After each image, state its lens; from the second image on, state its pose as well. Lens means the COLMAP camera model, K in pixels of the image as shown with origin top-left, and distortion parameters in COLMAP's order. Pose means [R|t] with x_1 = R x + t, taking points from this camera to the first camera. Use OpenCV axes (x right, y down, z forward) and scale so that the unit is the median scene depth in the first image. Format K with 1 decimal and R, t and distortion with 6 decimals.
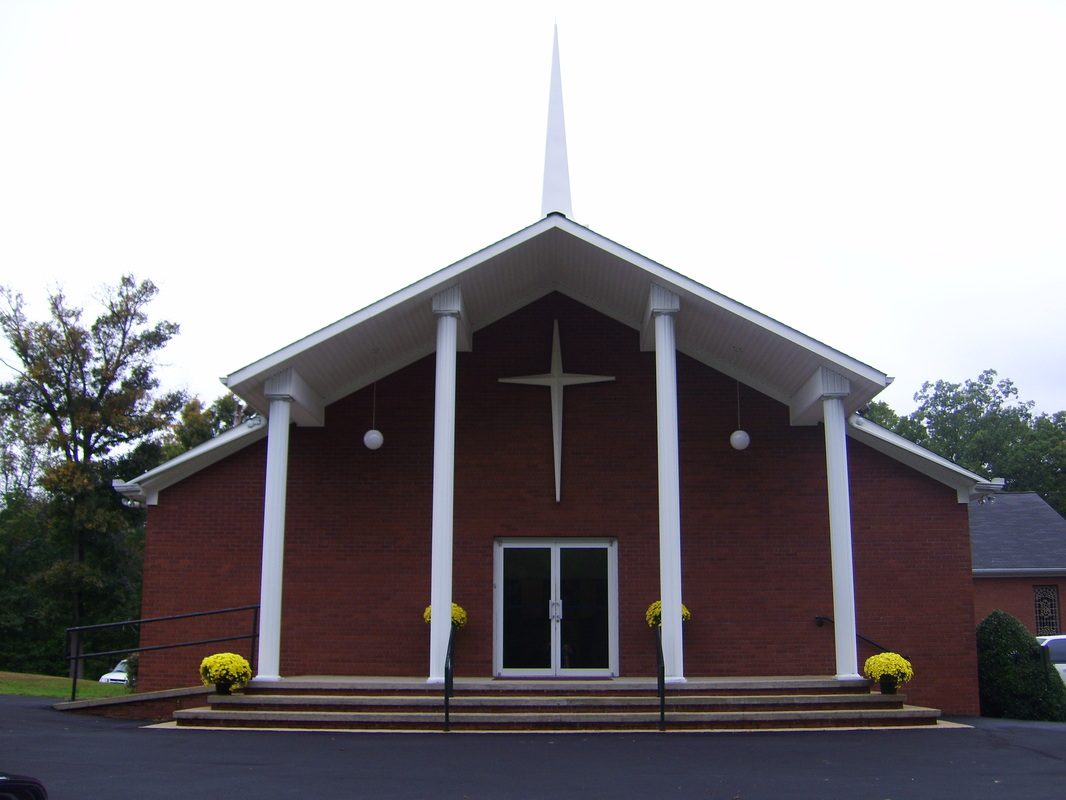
lens RADIAL K [[1182.8, 0, 533.0], [0, 1182.8, 400.0], [0, 0, 1]] dist [-0.134744, 0.062158]
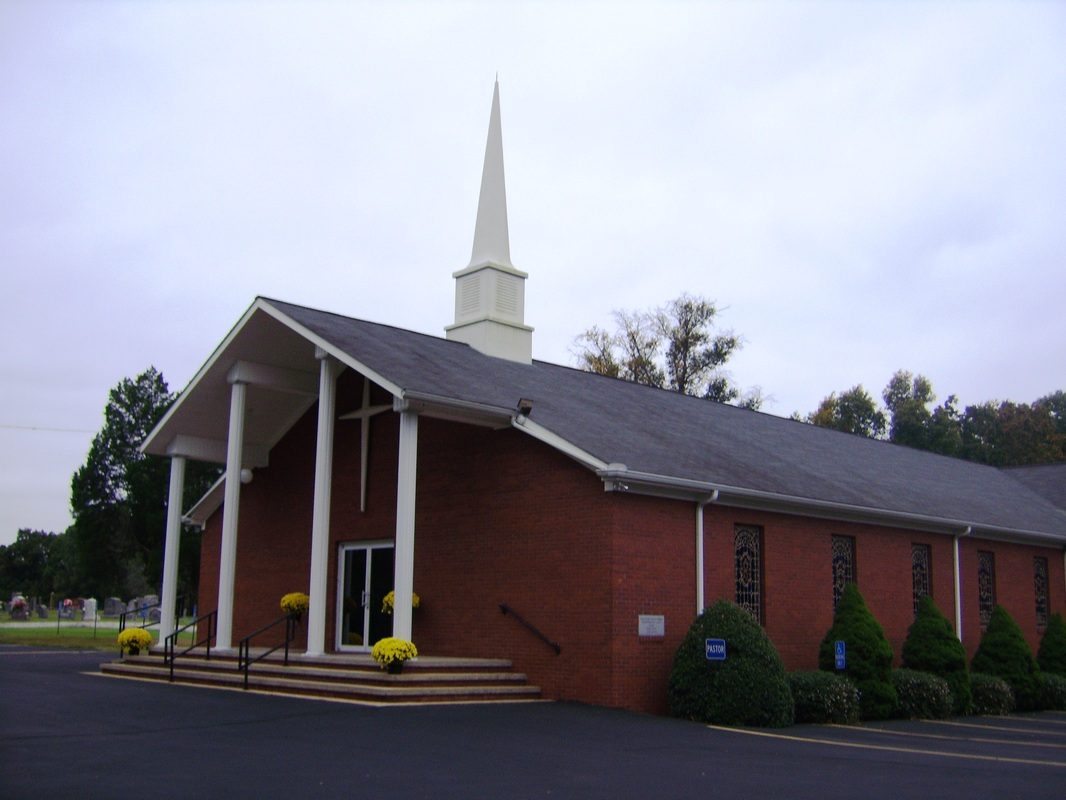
lens RADIAL K [[1198.4, 0, 533.0], [0, 1198.4, 400.0], [0, 0, 1]] dist [-0.127806, 0.027130]
pose [[0.707131, -0.124742, -0.695992, 1.045592], [0.131705, 0.990326, -0.043683, 0.048792], [0.694708, -0.060776, 0.716720, 0.235549]]
